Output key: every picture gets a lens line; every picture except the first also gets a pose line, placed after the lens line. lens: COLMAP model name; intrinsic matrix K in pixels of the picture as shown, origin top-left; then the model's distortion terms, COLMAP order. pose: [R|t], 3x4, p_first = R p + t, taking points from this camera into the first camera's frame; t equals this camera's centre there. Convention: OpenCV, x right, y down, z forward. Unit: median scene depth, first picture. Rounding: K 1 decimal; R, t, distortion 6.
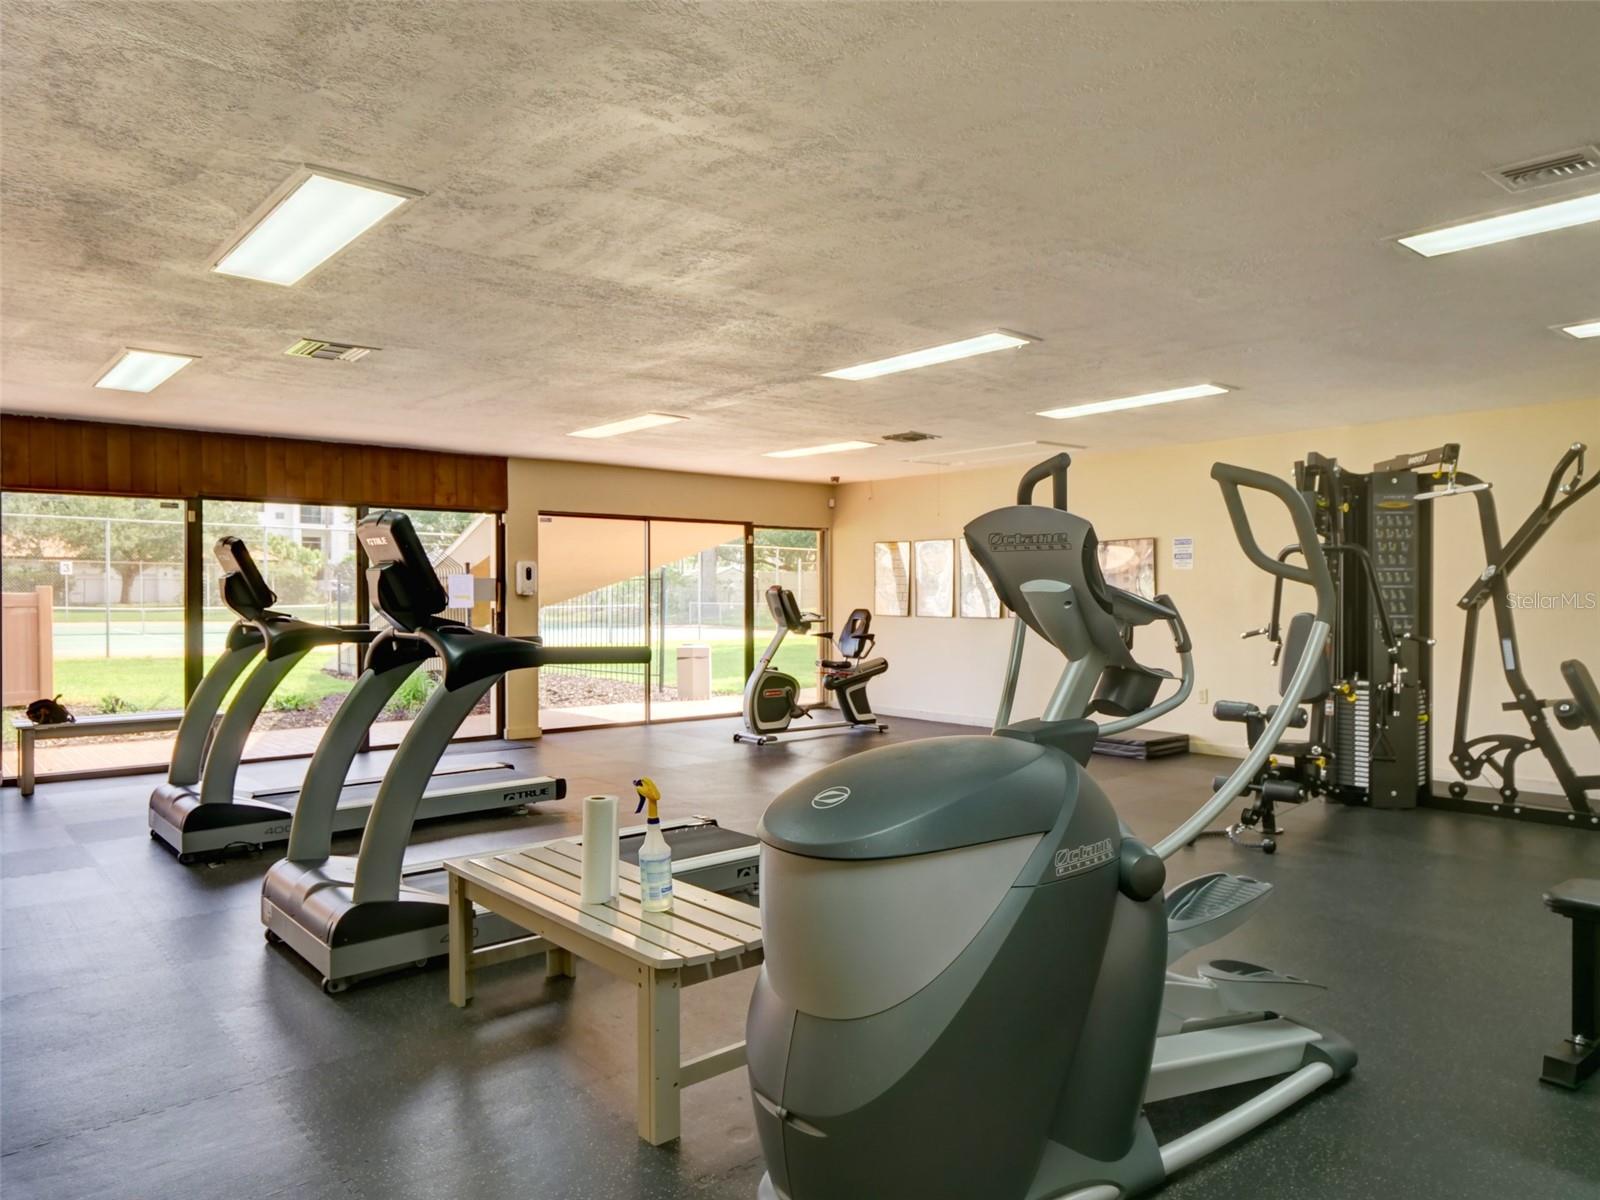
lens RADIAL K [[1066.3, 0, 800.0], [0, 1066.3, 600.0], [0, 0, 1]] dist [0.009619, 0.000969]
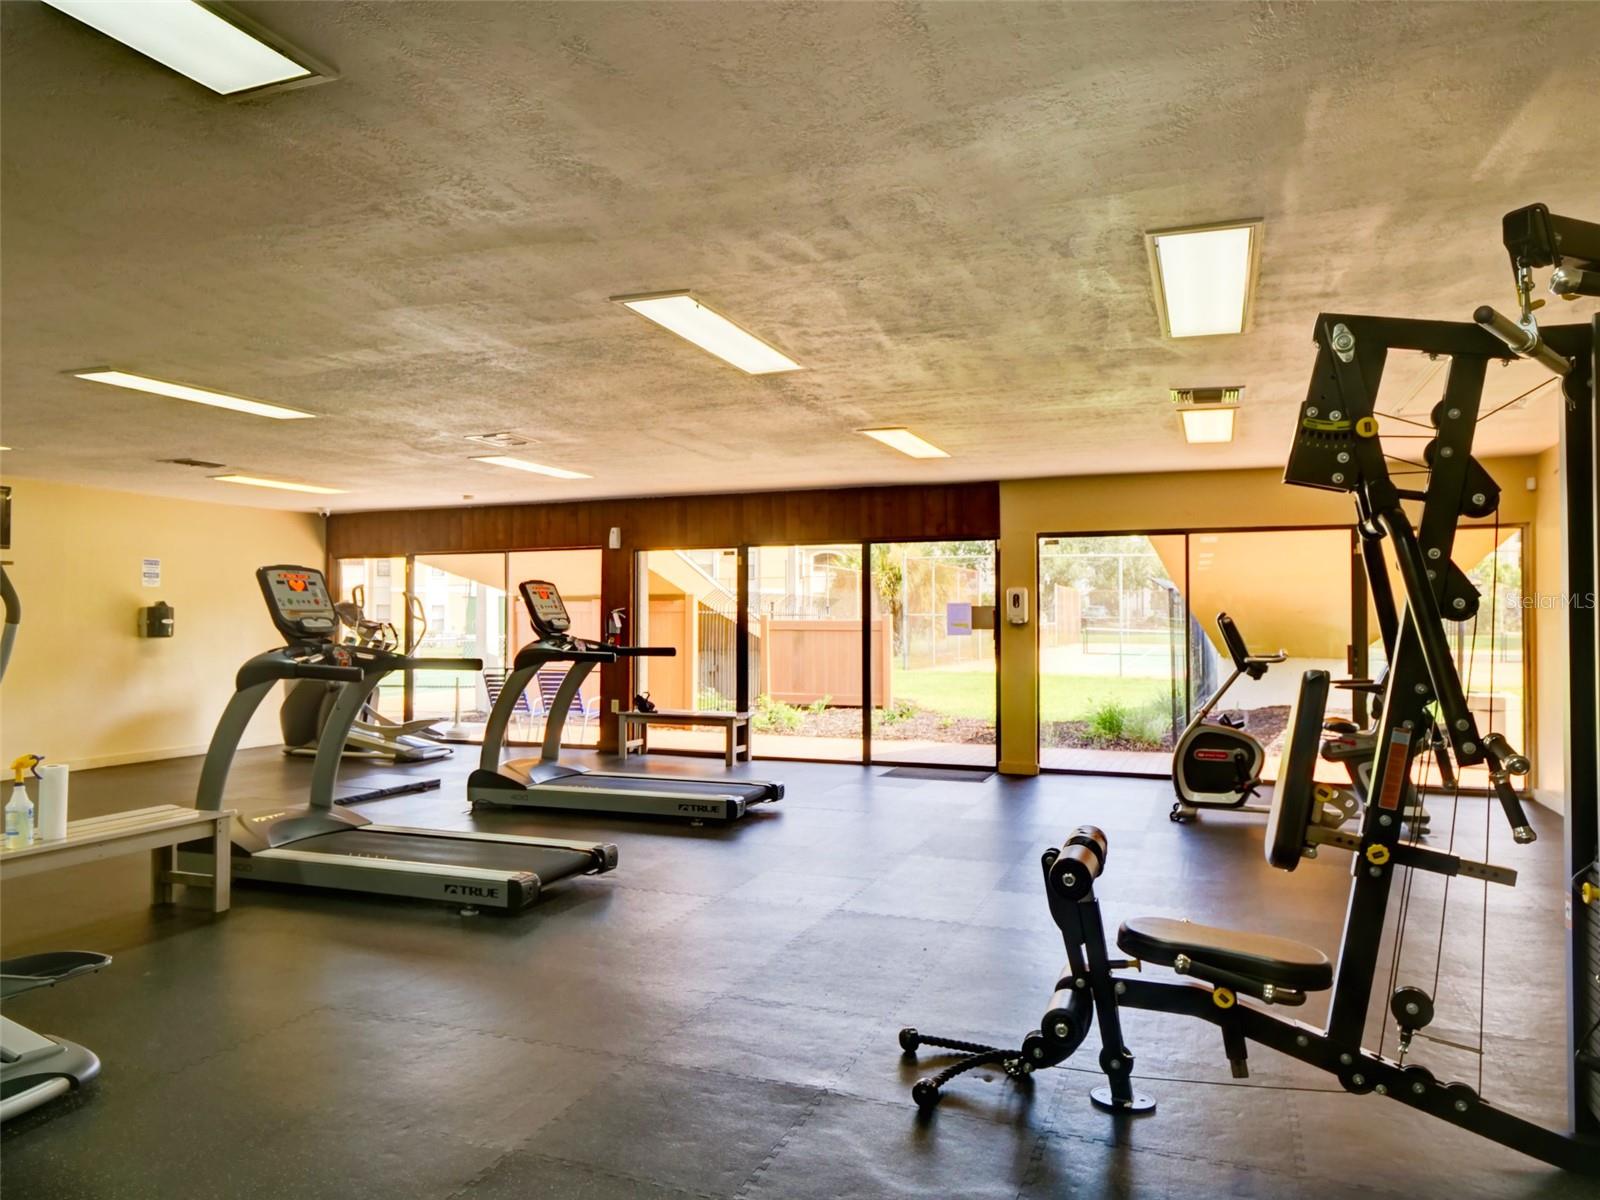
lens RADIAL K [[1066.3, 0, 800.0], [0, 1066.3, 600.0], [0, 0, 1]] dist [0.009619, 0.000969]
pose [[0.479815, -0.014464, -0.877250, 0.497280], [-0.007403, 0.999762, -0.020533, -0.004367], [0.877338, 0.016347, 0.479594, 0.381476]]
